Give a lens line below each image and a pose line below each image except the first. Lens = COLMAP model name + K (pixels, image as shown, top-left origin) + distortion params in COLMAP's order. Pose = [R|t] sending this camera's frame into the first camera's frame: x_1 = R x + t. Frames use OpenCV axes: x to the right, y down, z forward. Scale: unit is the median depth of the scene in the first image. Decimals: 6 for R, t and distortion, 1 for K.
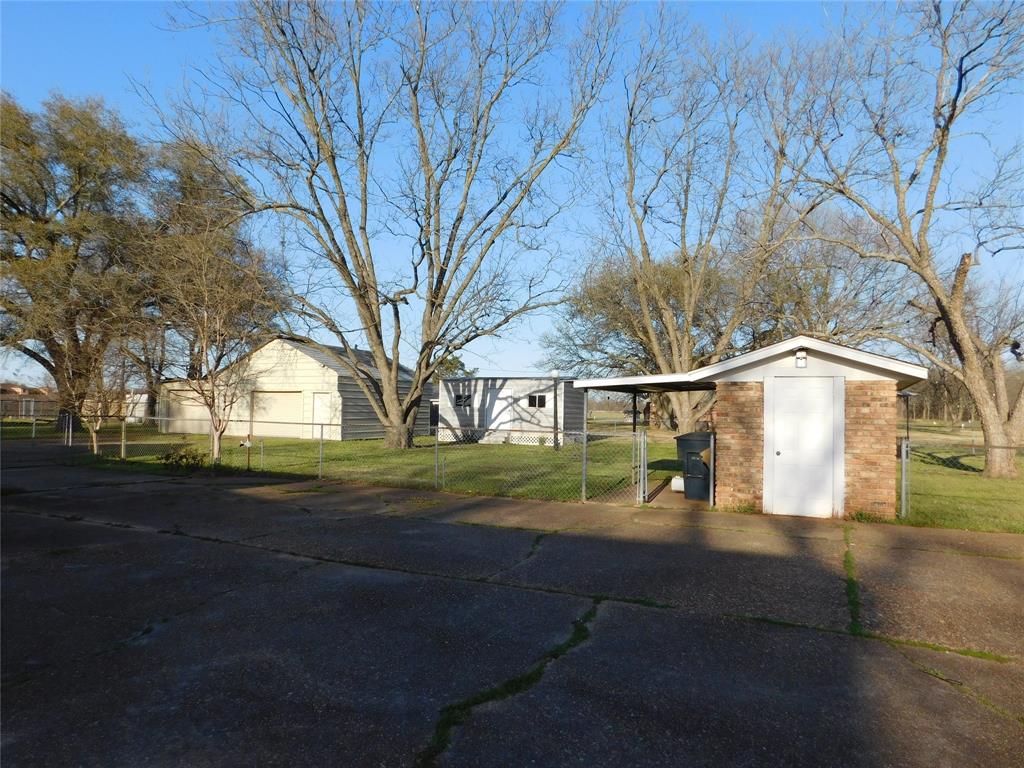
lens RADIAL K [[714.1, 0, 512.0], [0, 714.1, 384.0], [0, 0, 1]] dist [-0.008689, 0.001156]
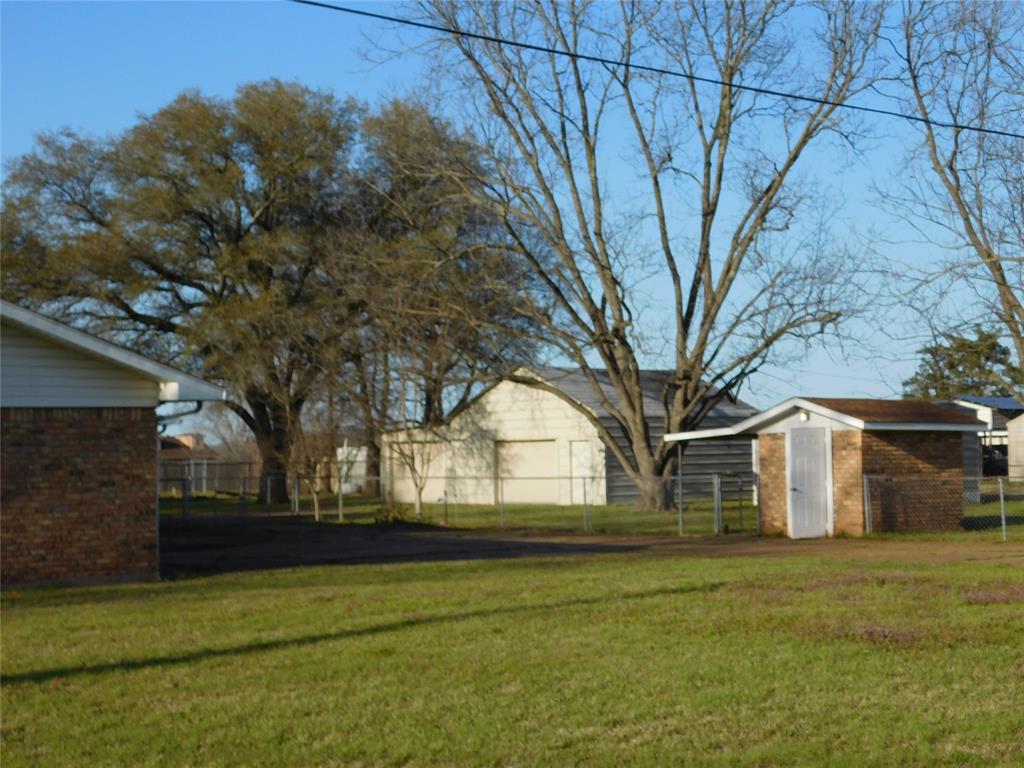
lens RADIAL K [[1738.5, 0, 512.0], [0, 1738.5, 384.0], [0, 0, 1]] dist [0.023738, 0.036776]
pose [[0.922536, -0.047558, -0.382971, 0.344517], [0.044841, 0.998866, -0.016023, -0.019582], [0.383298, -0.002391, 0.923622, -0.647270]]
